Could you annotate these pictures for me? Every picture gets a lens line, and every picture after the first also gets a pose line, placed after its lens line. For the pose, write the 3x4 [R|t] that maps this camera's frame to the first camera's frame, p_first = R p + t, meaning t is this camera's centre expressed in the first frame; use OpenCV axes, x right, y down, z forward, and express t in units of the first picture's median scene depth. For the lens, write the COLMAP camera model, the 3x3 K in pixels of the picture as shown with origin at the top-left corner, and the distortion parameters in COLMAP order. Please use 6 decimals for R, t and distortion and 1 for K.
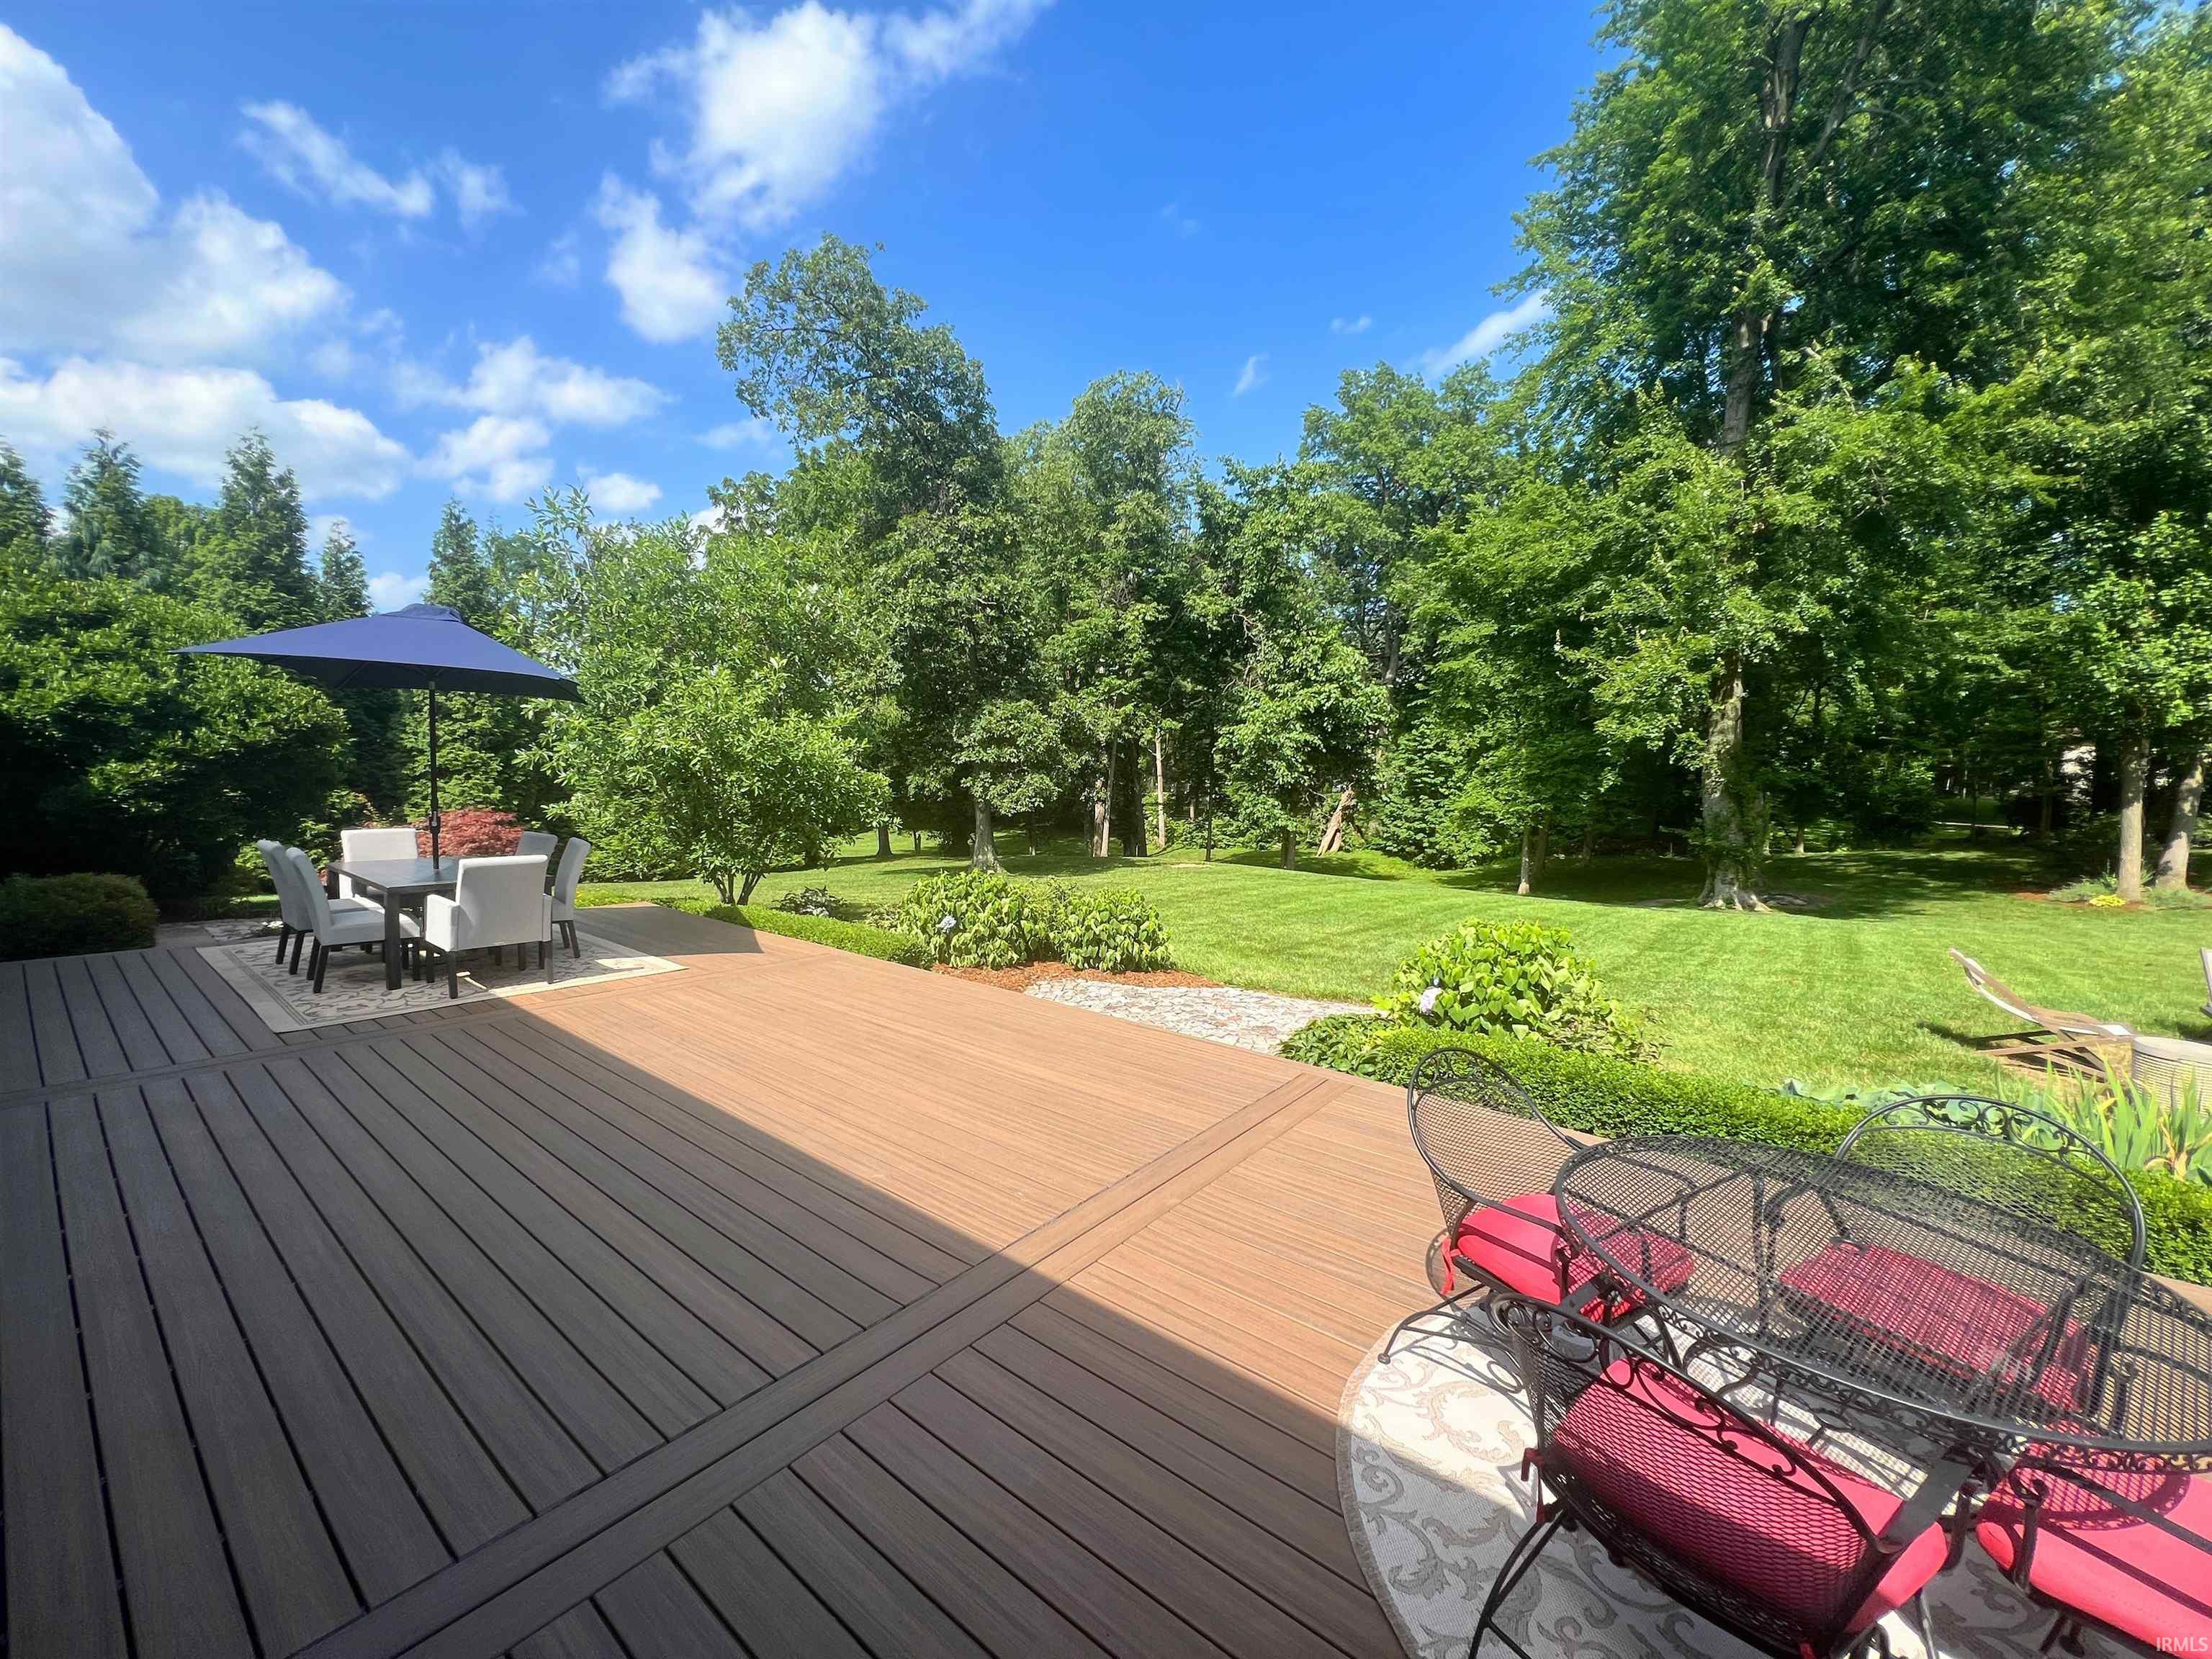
lens RADIAL K [[883.7, 0, 1107.6], [0, 883.7, 831.0], [0, 0, 1]] dist [0.000047, 0.000005]
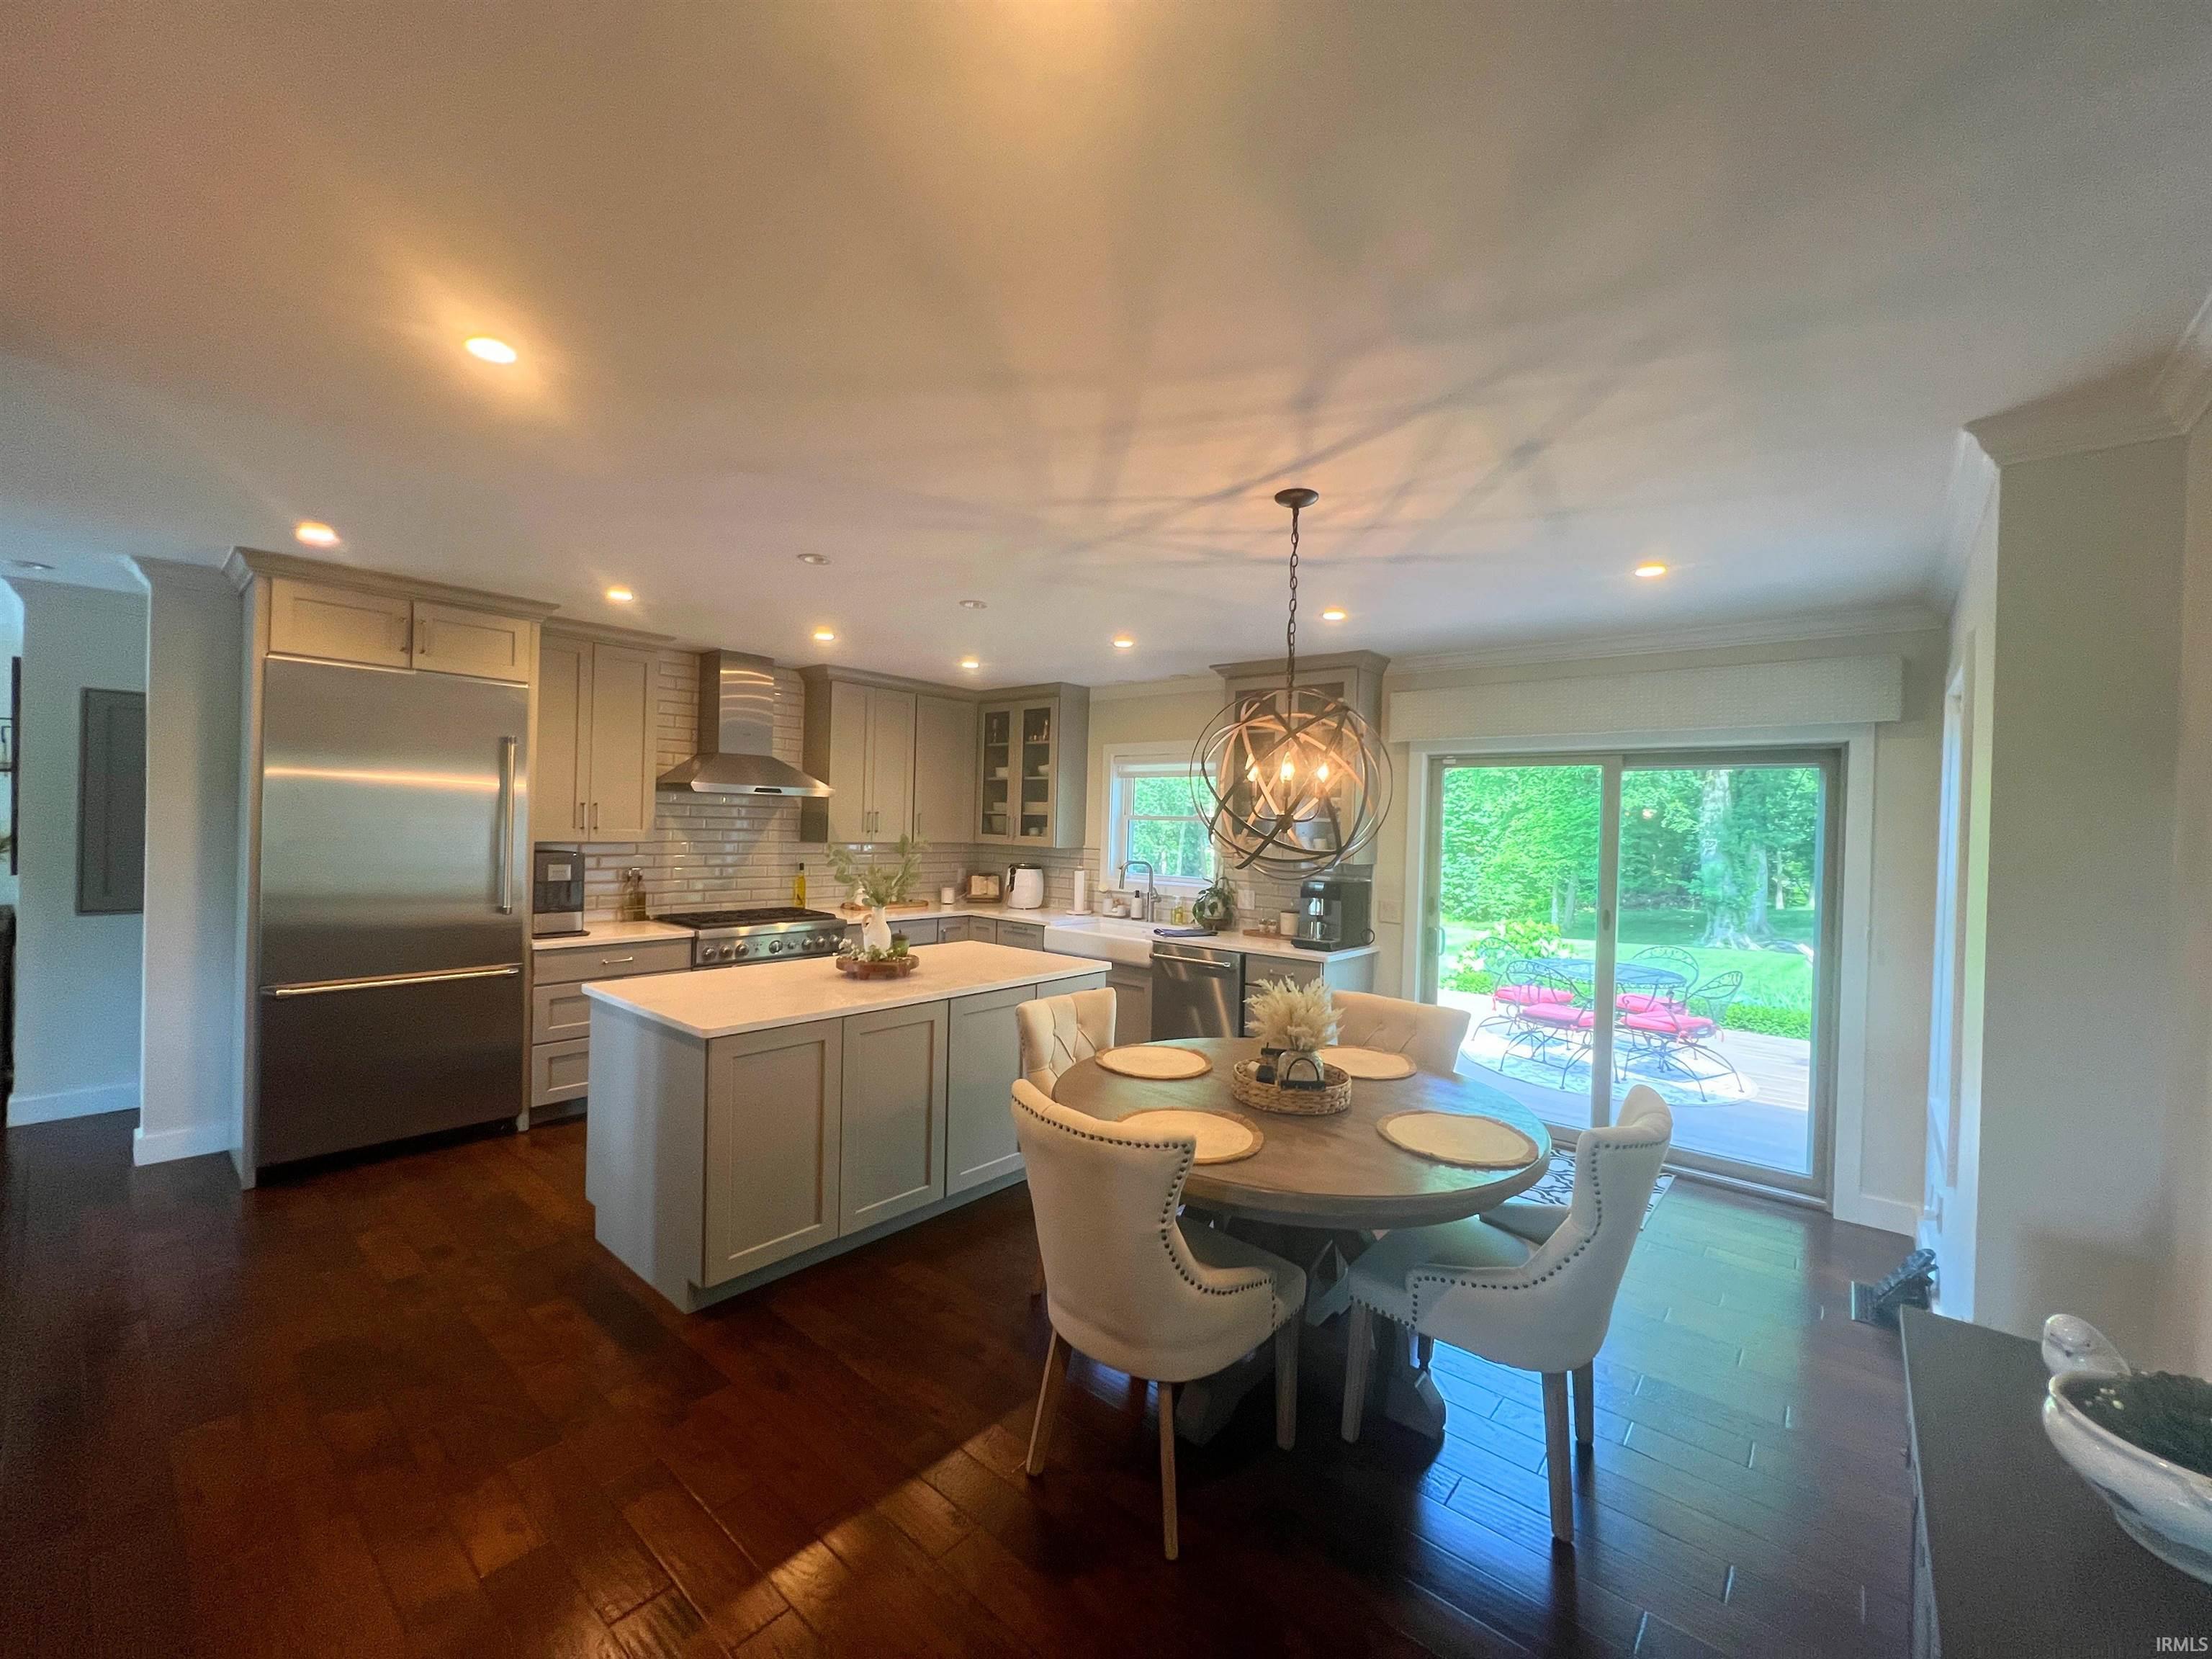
lens RADIAL K [[883.7, 0, 1103.1], [0, 883.7, 829.3], [0, 0, 1]] dist [0.000047, 0.000005]
pose [[0.999255, 0.003581, -0.038438, -0.056733], [-0.006141, 0.997754, -0.066699, 0.007708], [0.038113, 0.066885, 0.997033, -0.143784]]
